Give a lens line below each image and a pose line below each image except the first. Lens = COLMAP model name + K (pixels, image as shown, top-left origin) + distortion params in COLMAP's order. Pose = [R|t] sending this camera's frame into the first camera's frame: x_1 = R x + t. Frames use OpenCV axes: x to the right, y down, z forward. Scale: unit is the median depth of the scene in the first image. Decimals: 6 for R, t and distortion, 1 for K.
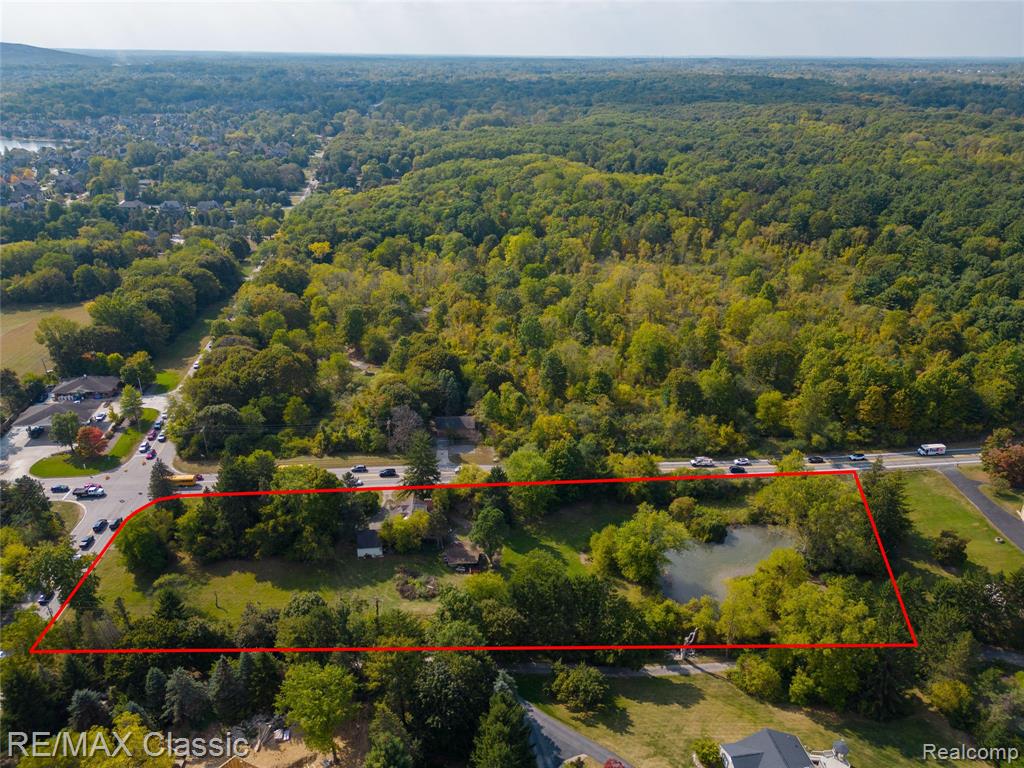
lens RADIAL K [[719.1, 0, 515.1], [0, 719.1, 379.4], [0, 0, 1]] dist [0.057357, -0.045011]
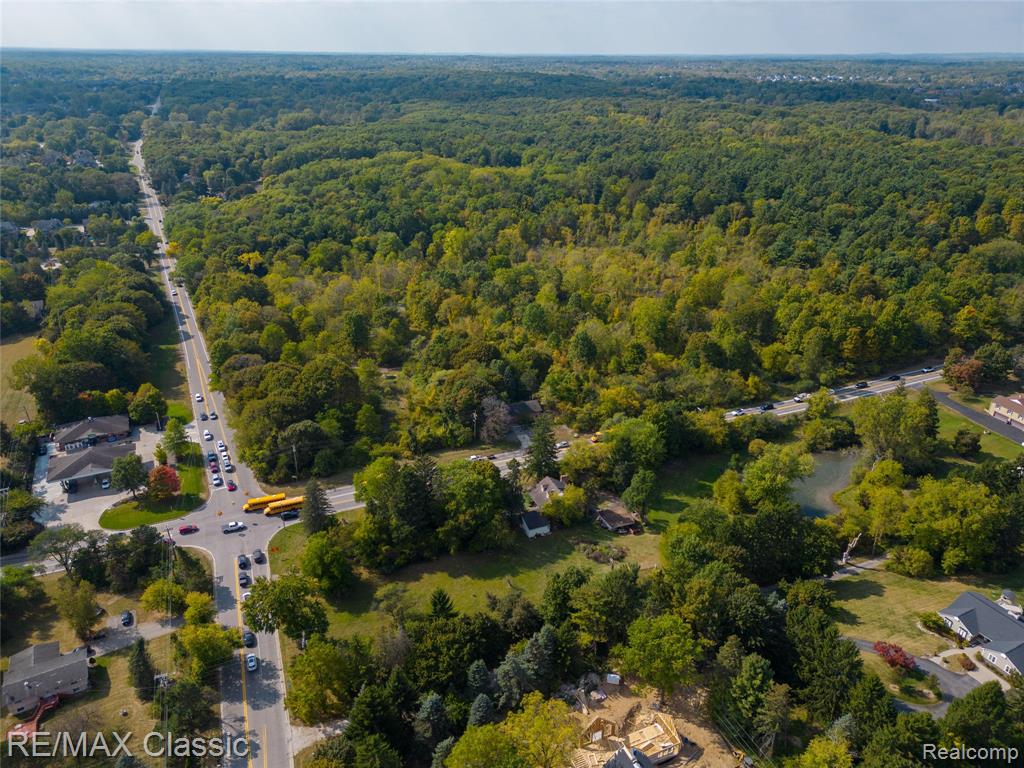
lens RADIAL K [[719.1, 0, 511.4], [0, 719.1, 380.0], [0, 0, 1]] dist [0.057357, -0.045011]
pose [[0.950806, -0.130033, 0.281176, -0.389336], [0.128830, 0.991404, 0.022842, -0.005664], [-0.281729, 0.014506, 0.959384, 0.006316]]
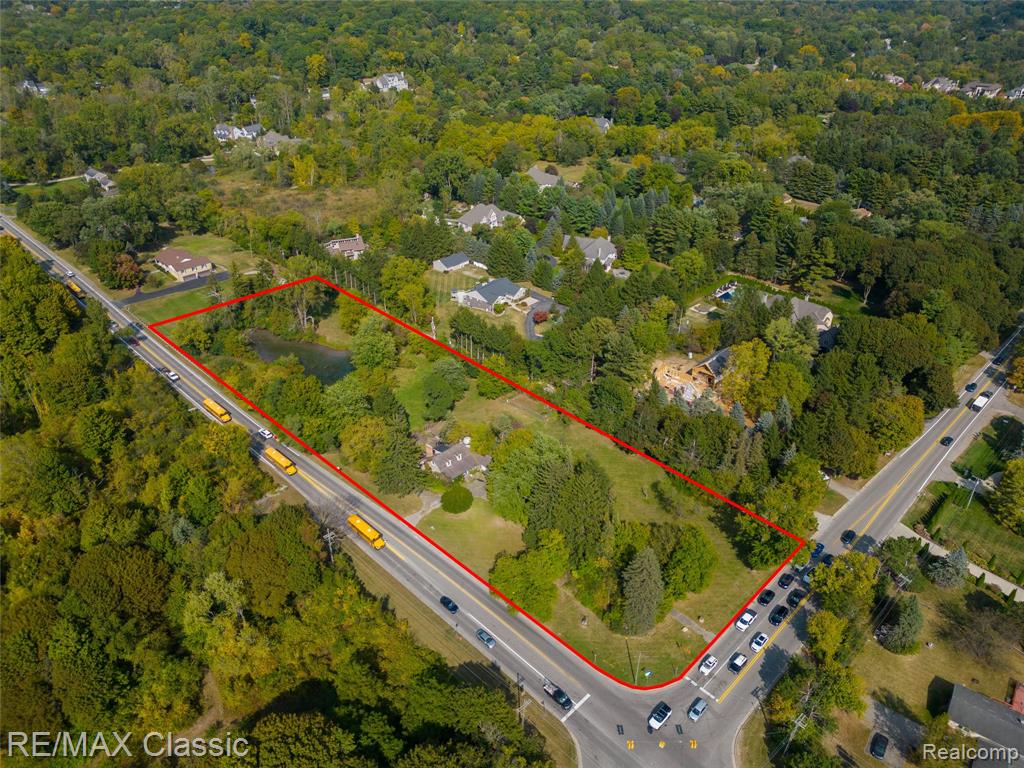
lens RADIAL K [[719.1, 0, 518.5], [0, 719.1, 387.3], [0, 0, 1]] dist [0.057357, -0.045011]
pose [[-0.664483, -0.400083, 0.631186, -0.629137], [0.304450, 0.626418, 0.717572, -0.431410], [-0.682475, 0.668980, -0.294439, 0.942638]]
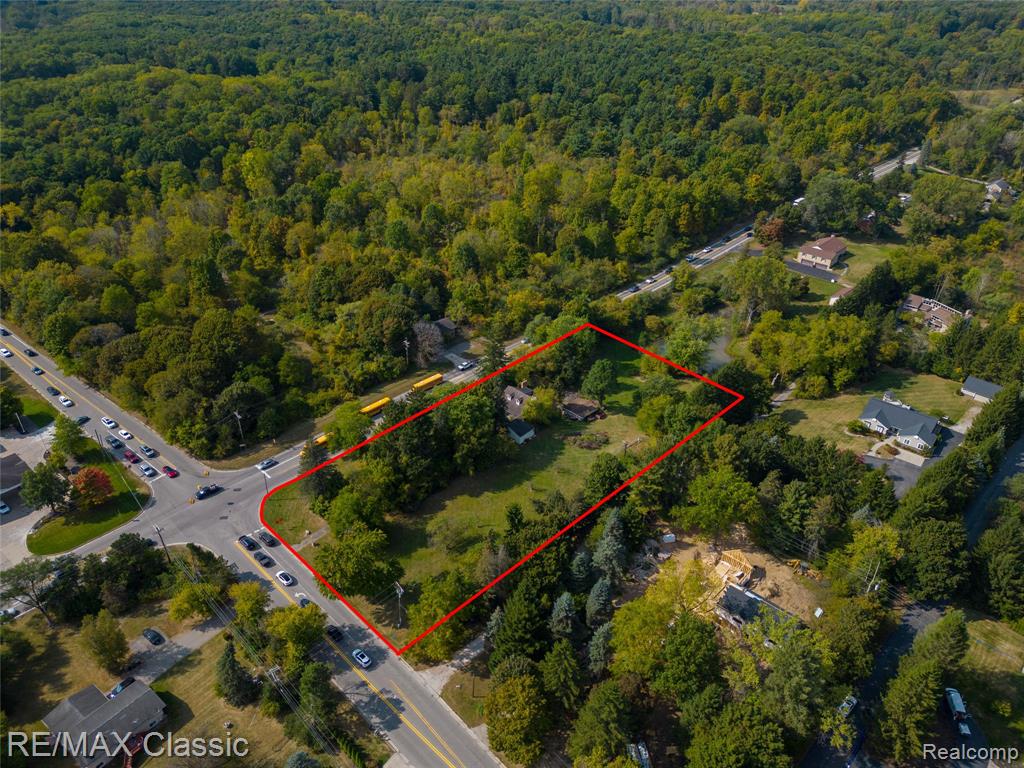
lens RADIAL K [[719.1, 0, 510.6], [0, 719.1, 384.7], [0, 0, 1]] dist [0.057357, -0.045011]
pose [[0.746818, -0.349435, 0.565825, -0.620545], [0.274106, 0.936936, 0.216835, -0.058089], [-0.605911, -0.006841, 0.795503, 0.120550]]
